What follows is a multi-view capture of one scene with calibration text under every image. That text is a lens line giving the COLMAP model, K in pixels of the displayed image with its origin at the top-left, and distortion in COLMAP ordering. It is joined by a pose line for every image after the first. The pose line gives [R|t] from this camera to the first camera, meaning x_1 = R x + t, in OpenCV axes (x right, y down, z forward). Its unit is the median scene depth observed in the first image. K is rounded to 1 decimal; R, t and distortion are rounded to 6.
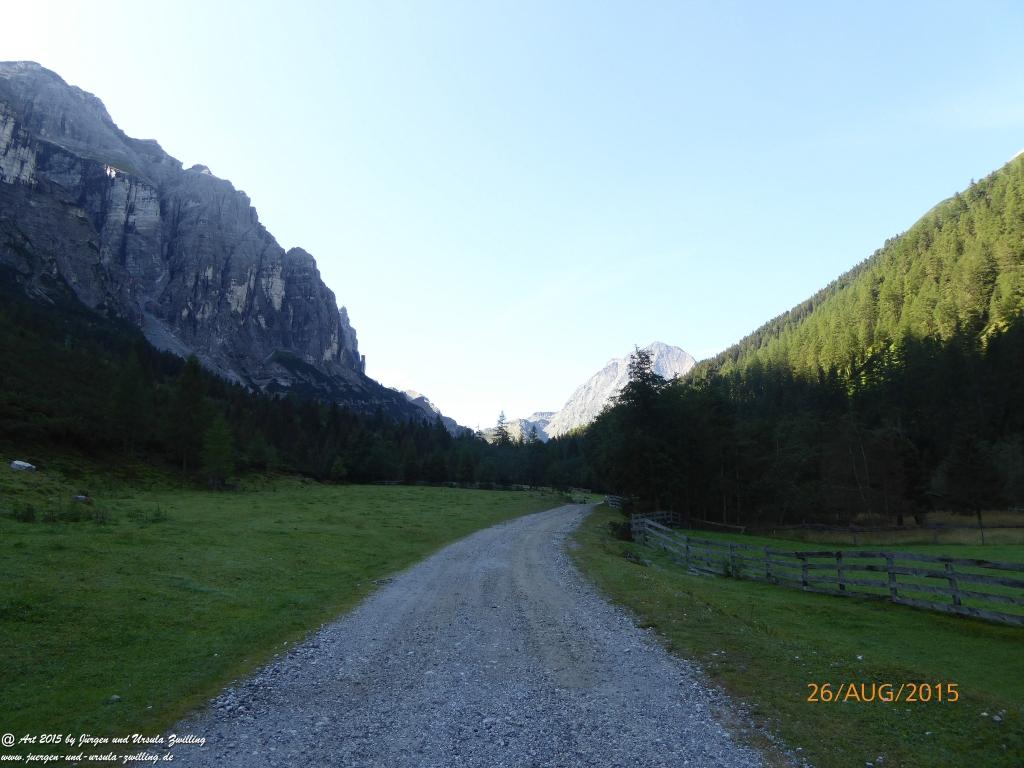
lens RADIAL K [[738.6, 0, 518.2], [0, 738.6, 379.8], [0, 0, 1]] dist [-0.014852, -0.003934]
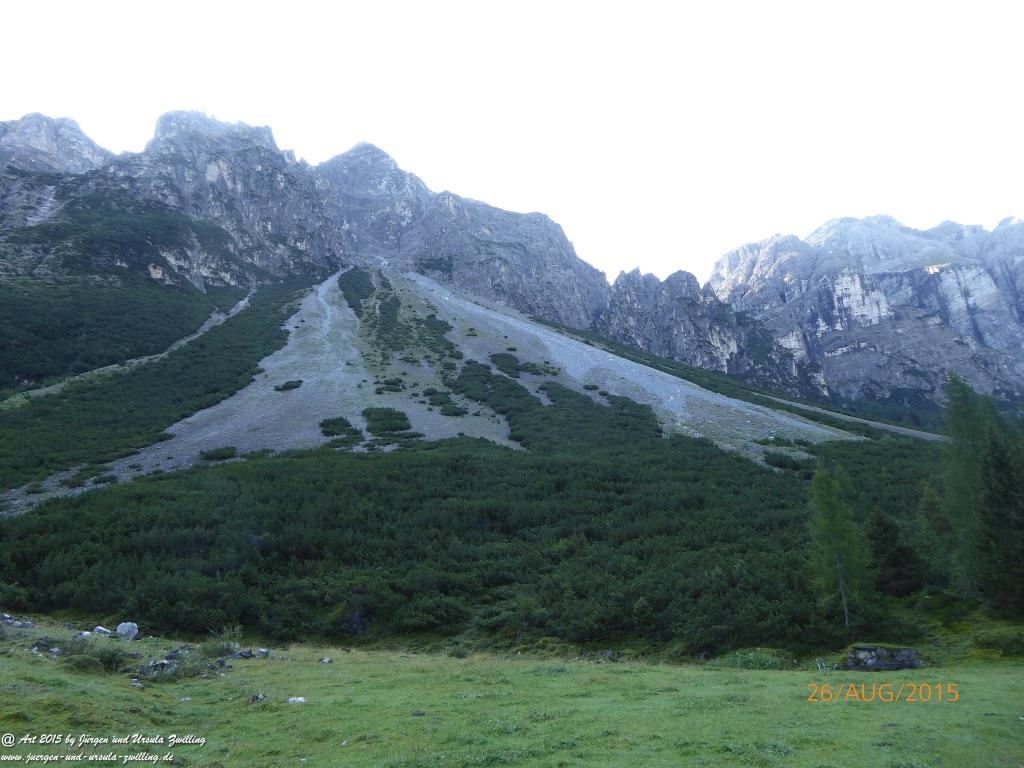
lens RADIAL K [[740.8, 0, 512.0], [0, 740.8, 384.0], [0, 0, 1]] dist [-0.038333, 0.024835]
pose [[0.437289, -0.356968, -0.825441, 0.005919], [0.270150, 0.927599, -0.258030, -0.017670], [0.857786, -0.110159, 0.502063, -0.096199]]
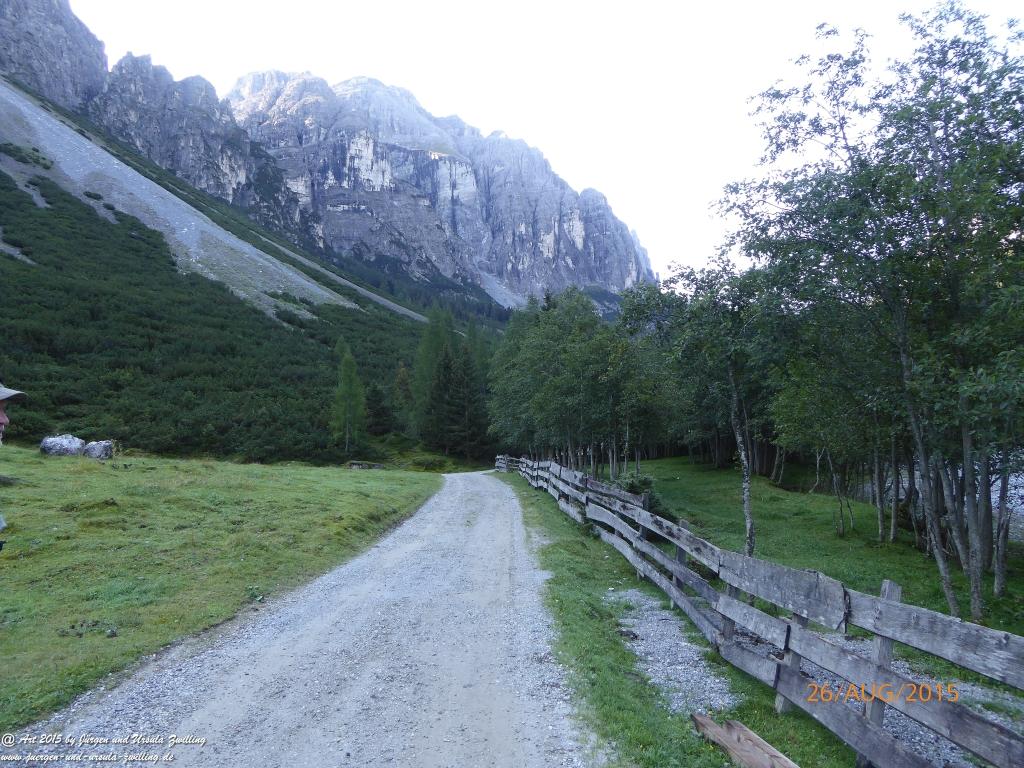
lens RADIAL K [[738.6, 0, 518.2], [0, 738.6, 379.8], [0, 0, 1]] dist [-0.014852, -0.003934]
pose [[0.915953, -0.087802, -0.391561, 0.012683], [0.135405, 0.986167, 0.095609, -0.019973], [0.377750, -0.140593, 0.915171, -0.108418]]
